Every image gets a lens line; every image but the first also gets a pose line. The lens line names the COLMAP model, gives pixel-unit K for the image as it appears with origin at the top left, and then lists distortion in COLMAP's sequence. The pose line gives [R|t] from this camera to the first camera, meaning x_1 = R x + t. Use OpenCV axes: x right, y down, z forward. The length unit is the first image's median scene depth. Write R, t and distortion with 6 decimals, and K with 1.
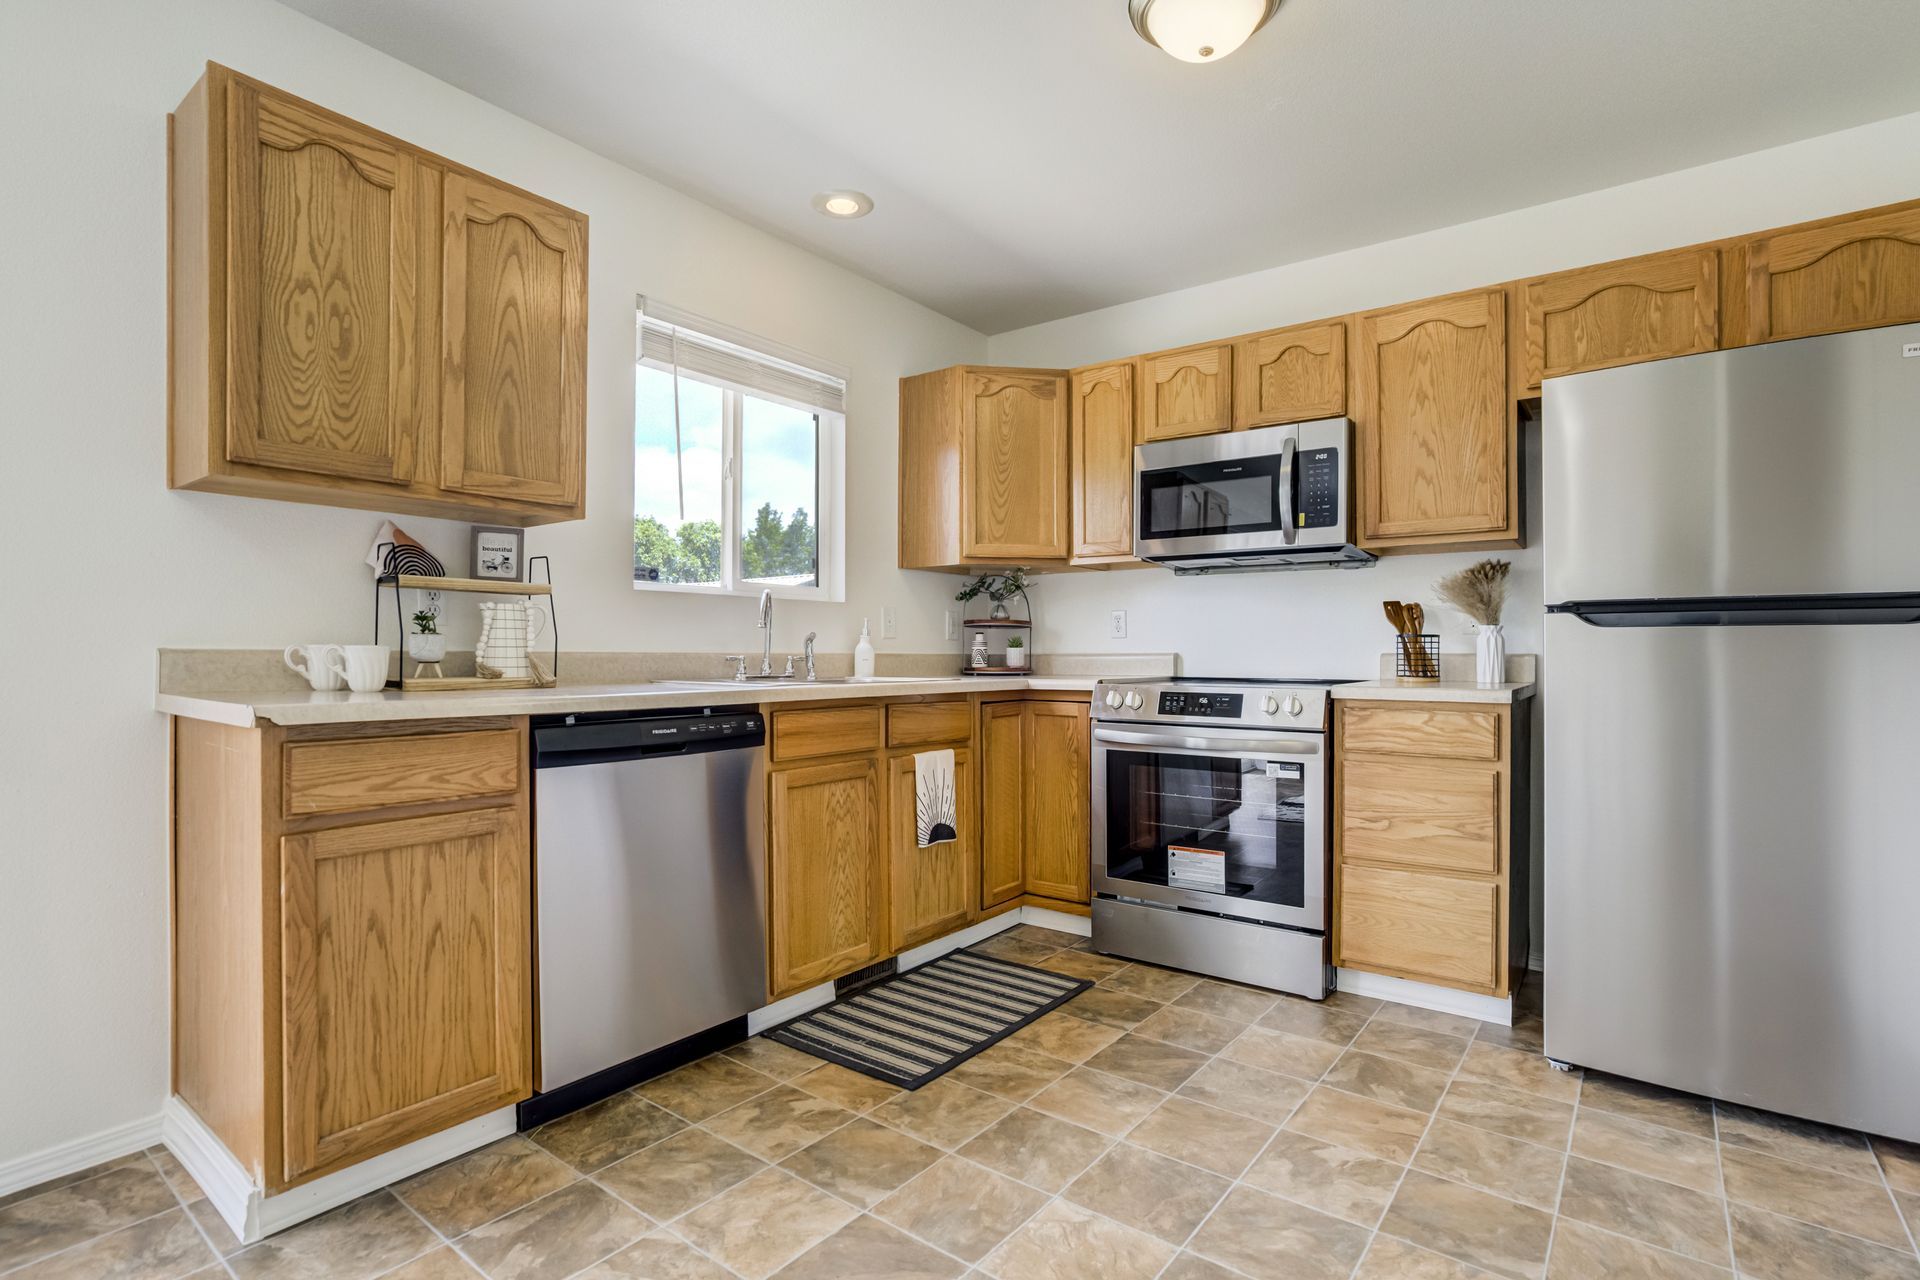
lens RADIAL K [[916.4, 0, 989.7], [0, 916.4, 652.9], [0, 0, 1]] dist [-0.032241, 0.014647]
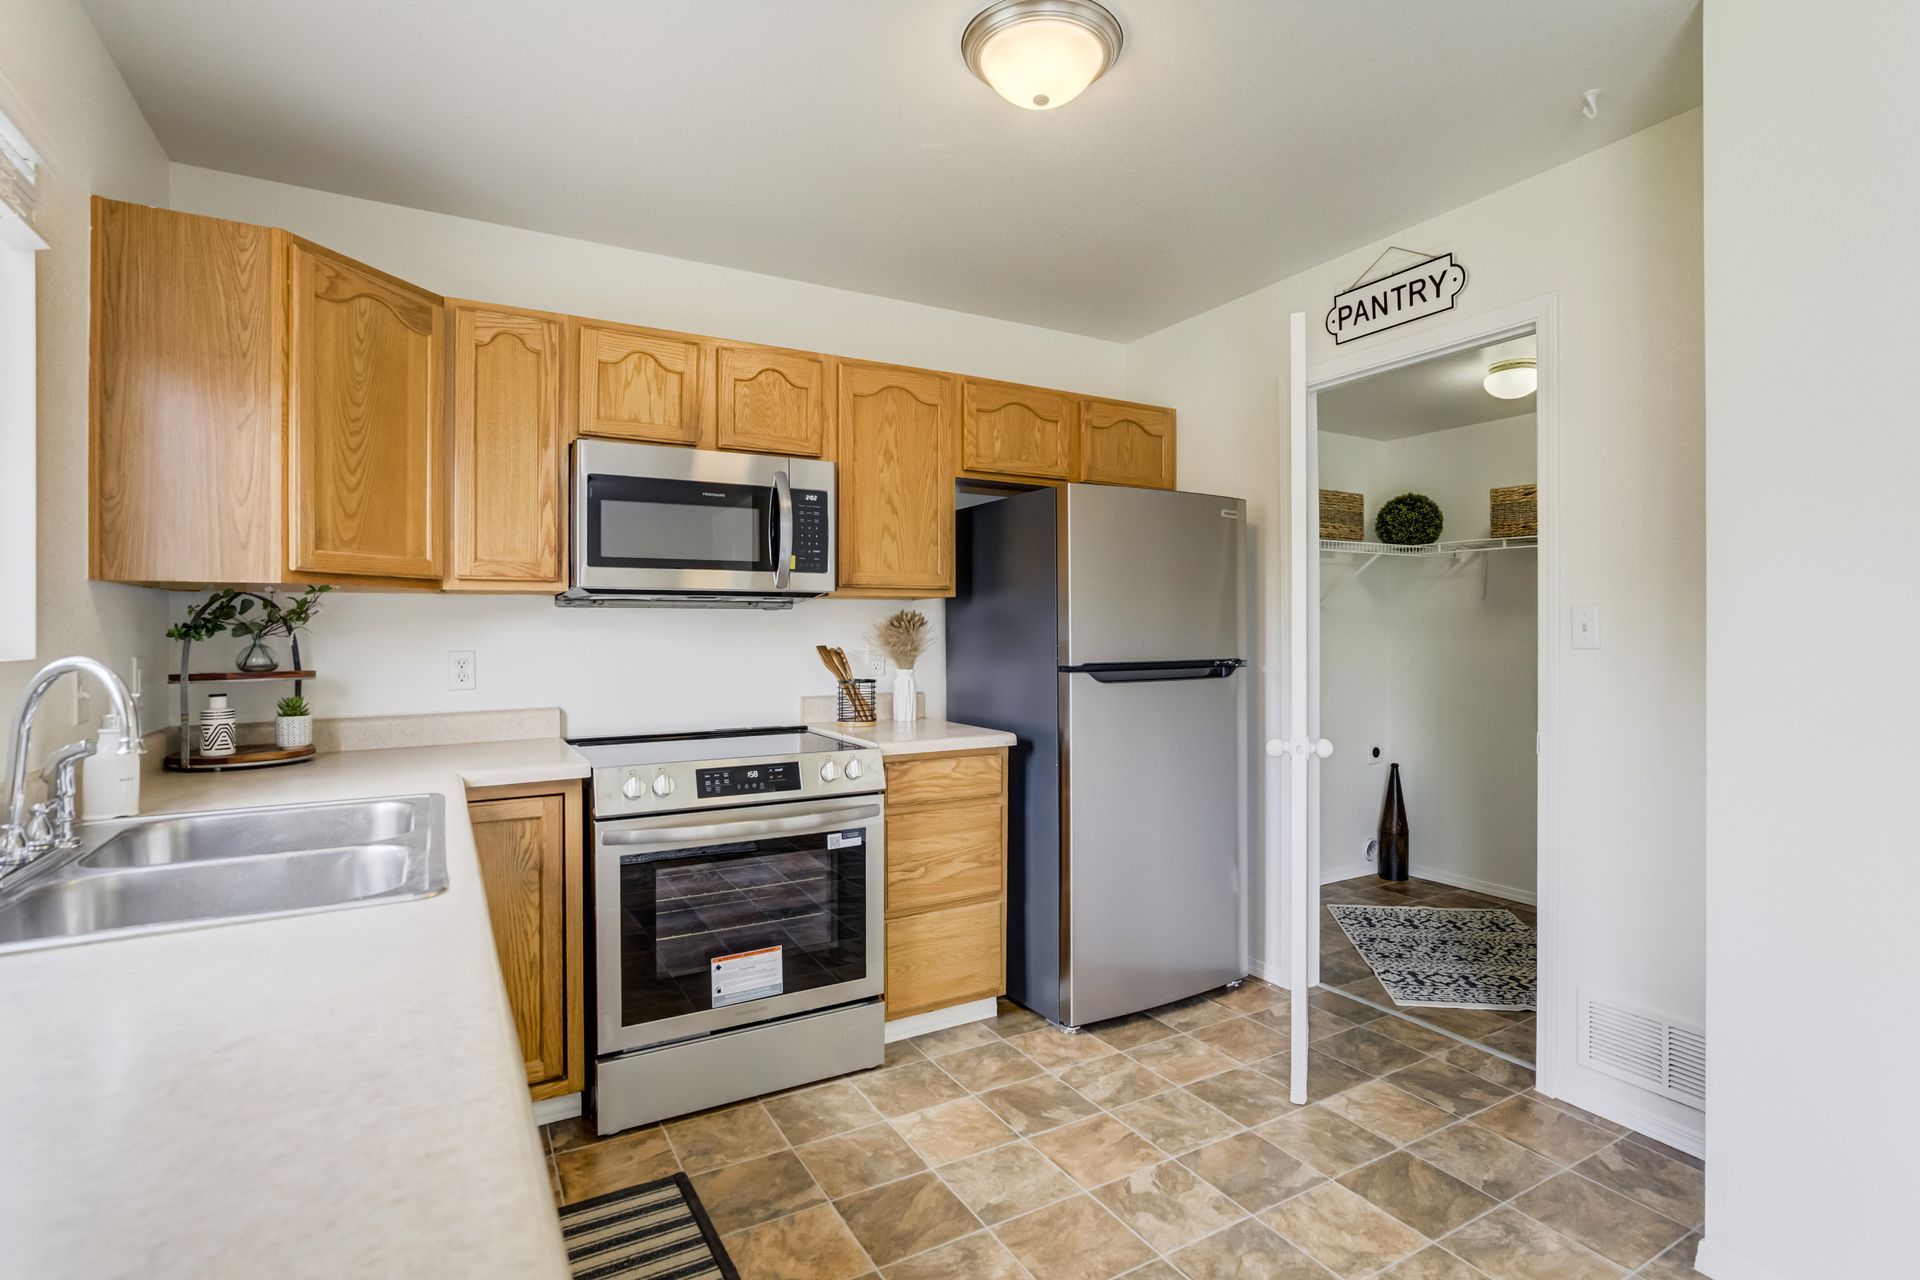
lens RADIAL K [[918.2, 0, 965.2], [0, 918.2, 632.9], [0, 0, 1]] dist [-0.055818, 0.013729]
pose [[0.404900, -0.007887, 0.914327, -0.560693], [0.008802, 0.999950, 0.004728, -0.099265], [-0.914318, 0.006134, 0.404950, 0.597104]]
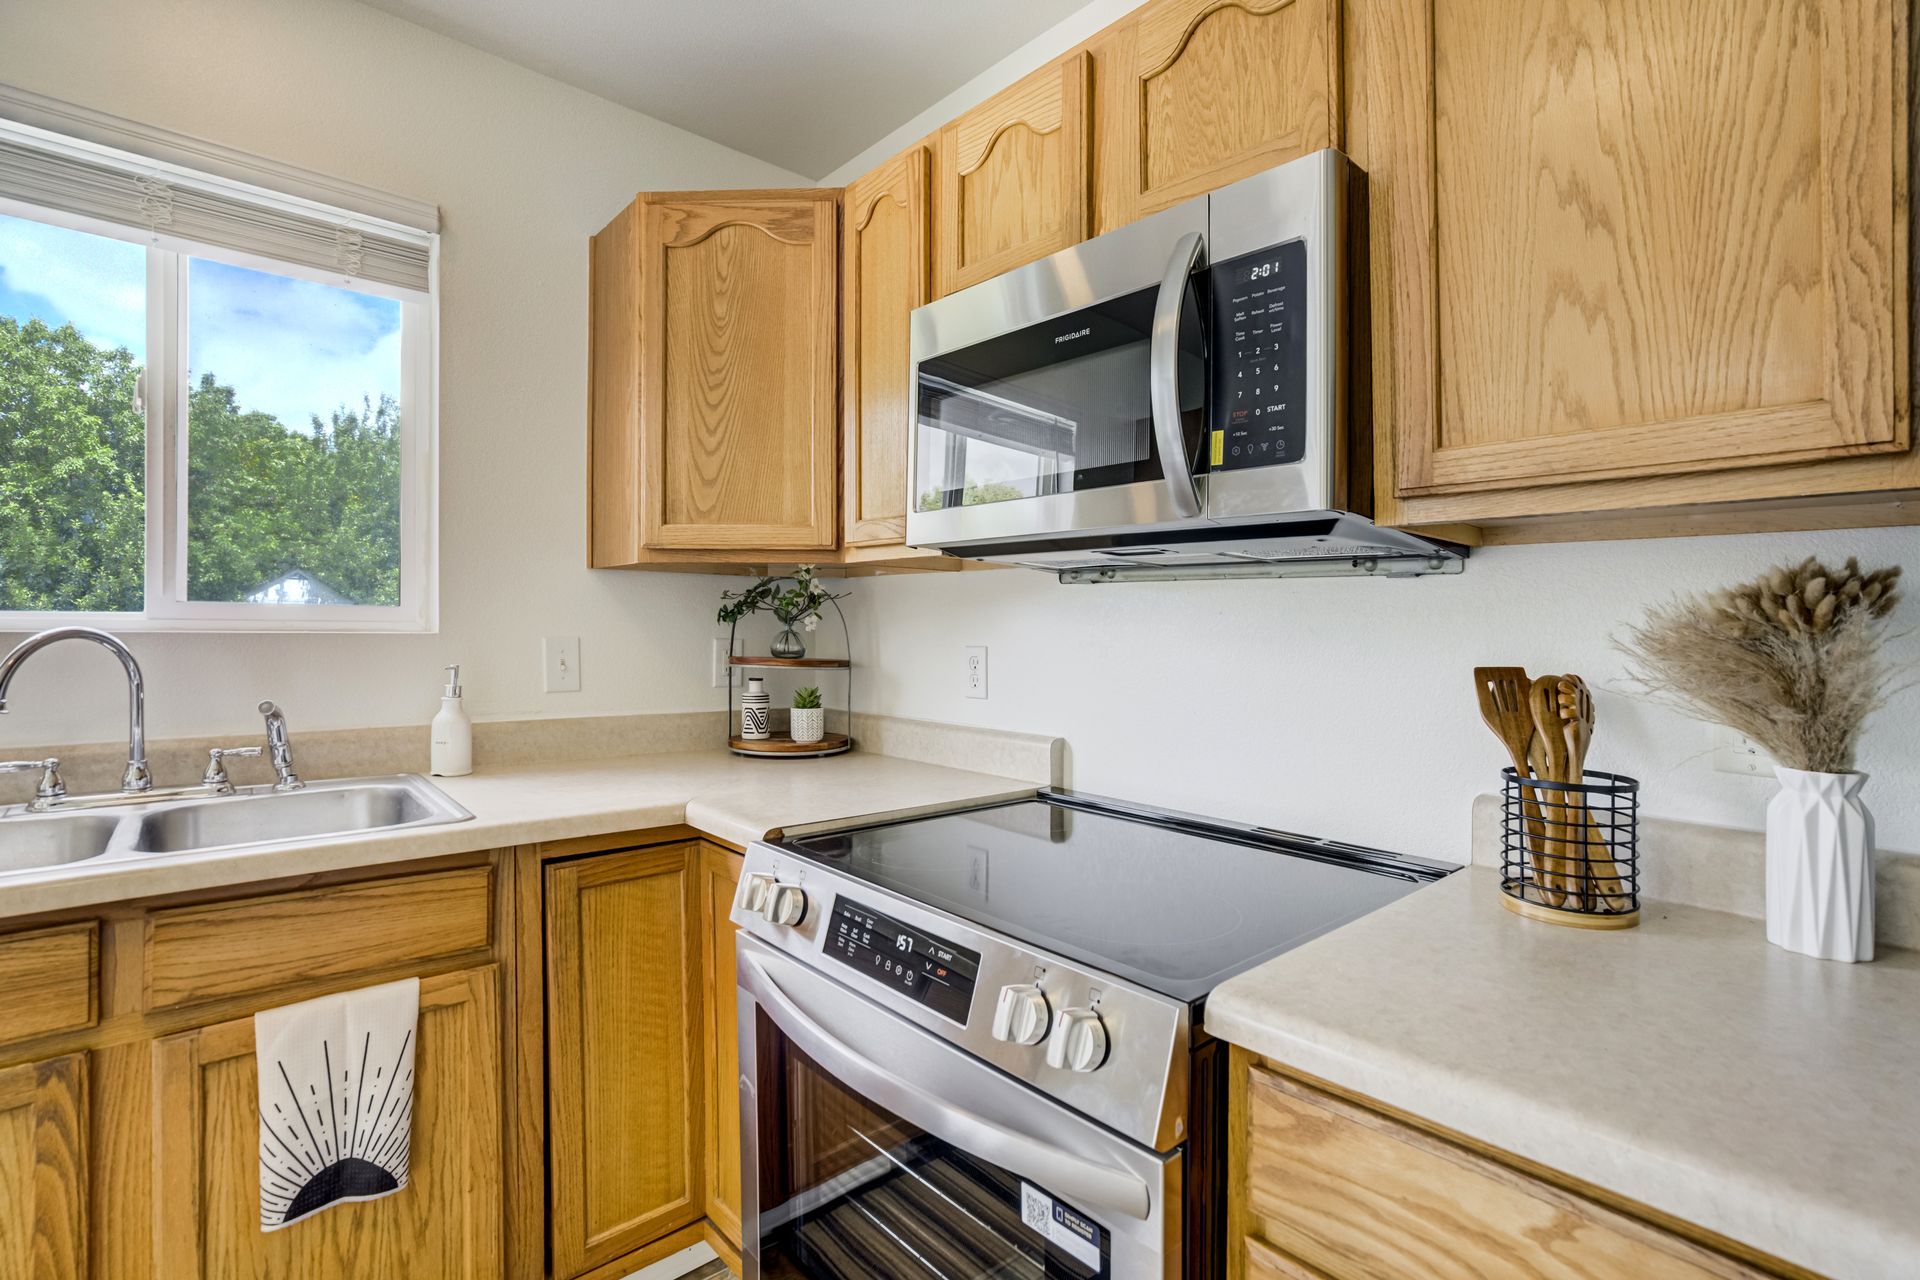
lens RADIAL K [[911.1, 0, 970.1], [0, 911.1, 612.0], [0, 0, 1]] dist [-0.037061, 0.015179]
pose [[0.976943, 0.006511, -0.213400, 0.414850], [-0.009243, 0.999888, -0.011807, -0.097073], [0.213299, 0.013508, 0.976894, 0.799106]]
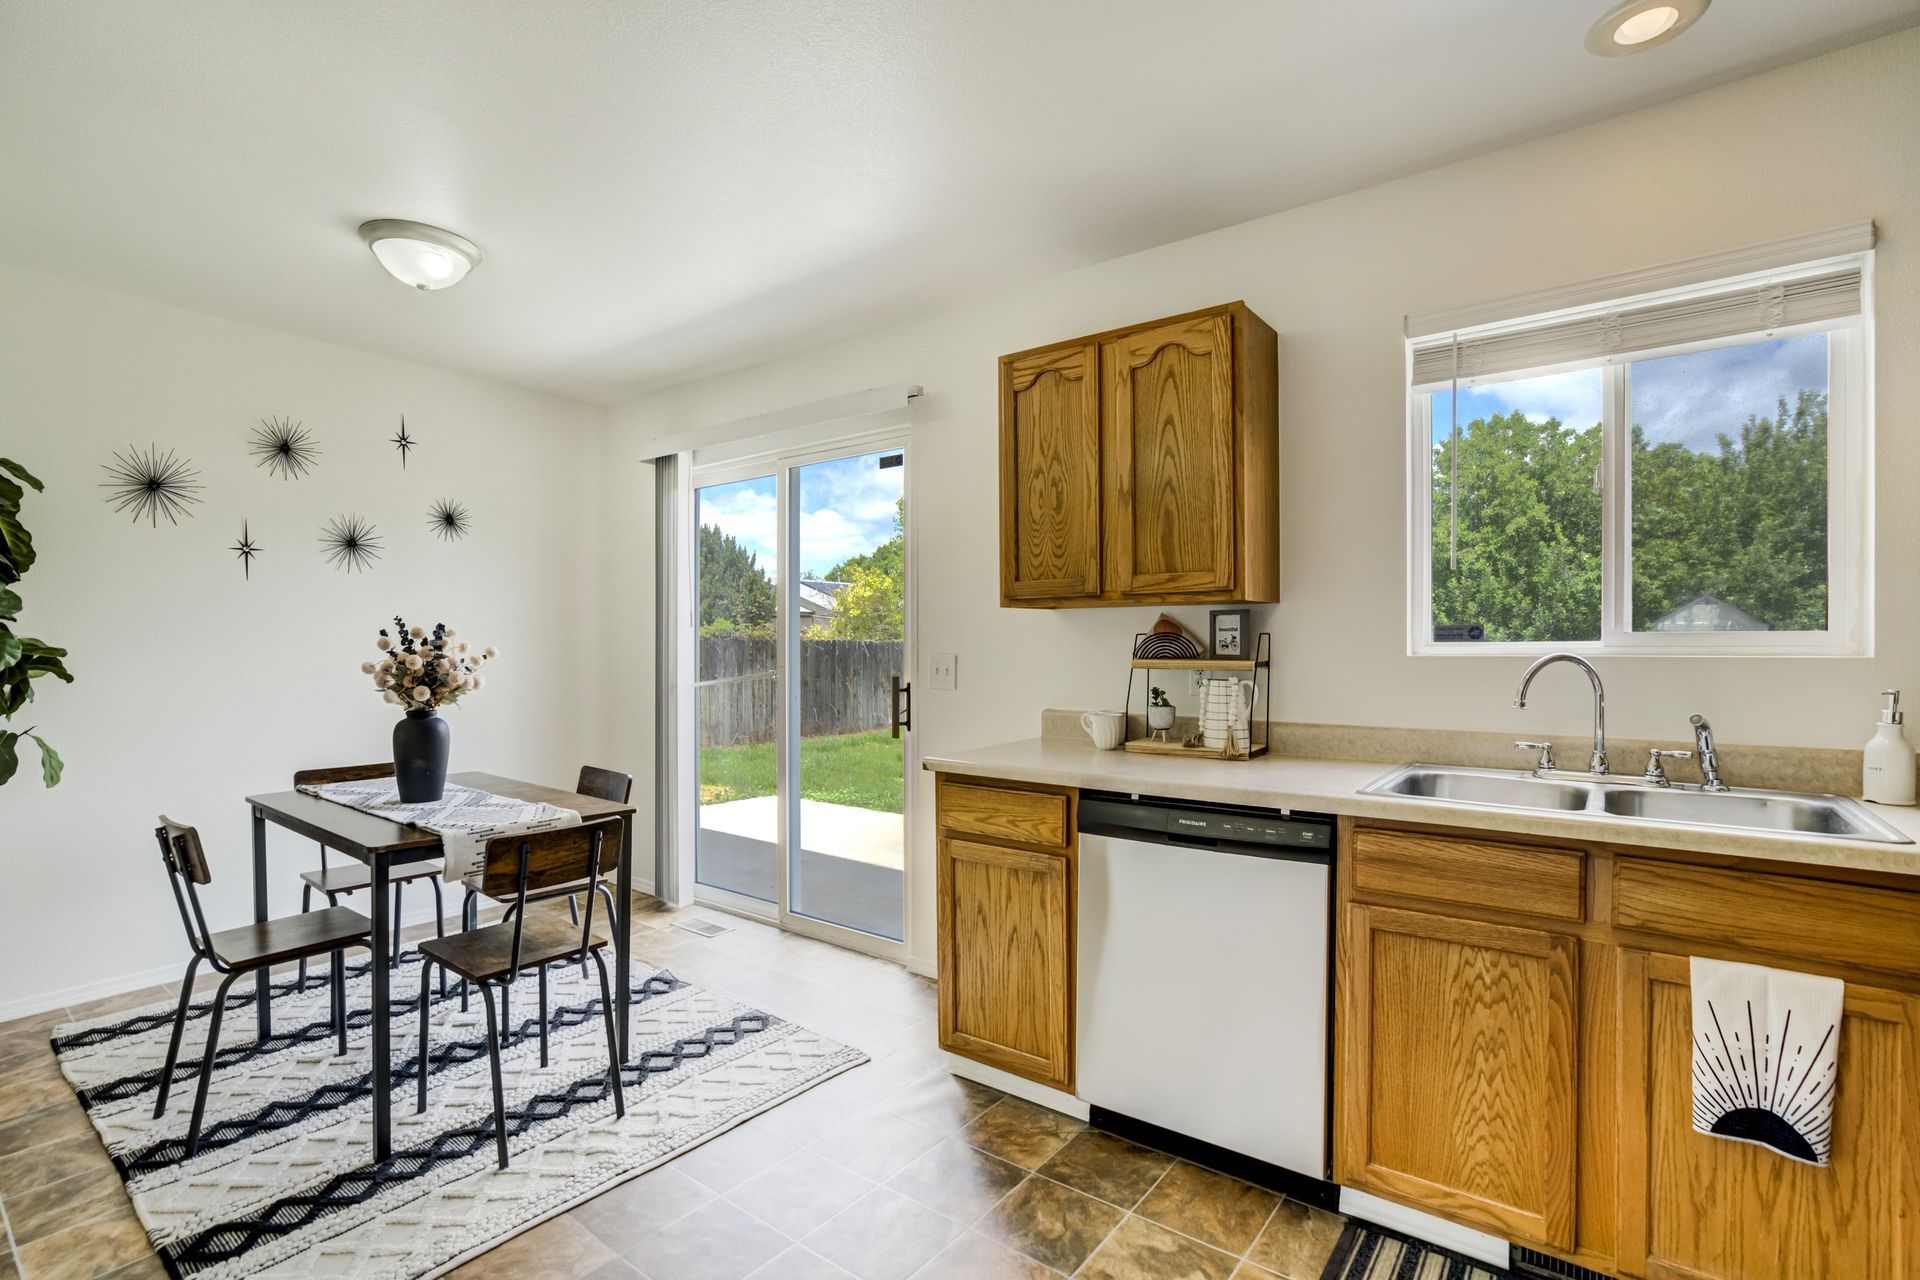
lens RADIAL K [[882.7, 0, 955.0], [0, 882.7, 651.3], [0, 0, 1]] dist [-0.040698, 0.008602]
pose [[-0.007554, 0.007741, -0.999942, 0.538300], [0.001904, 0.999968, 0.007727, -0.097145], [0.999970, -0.001845, -0.007568, 0.679632]]
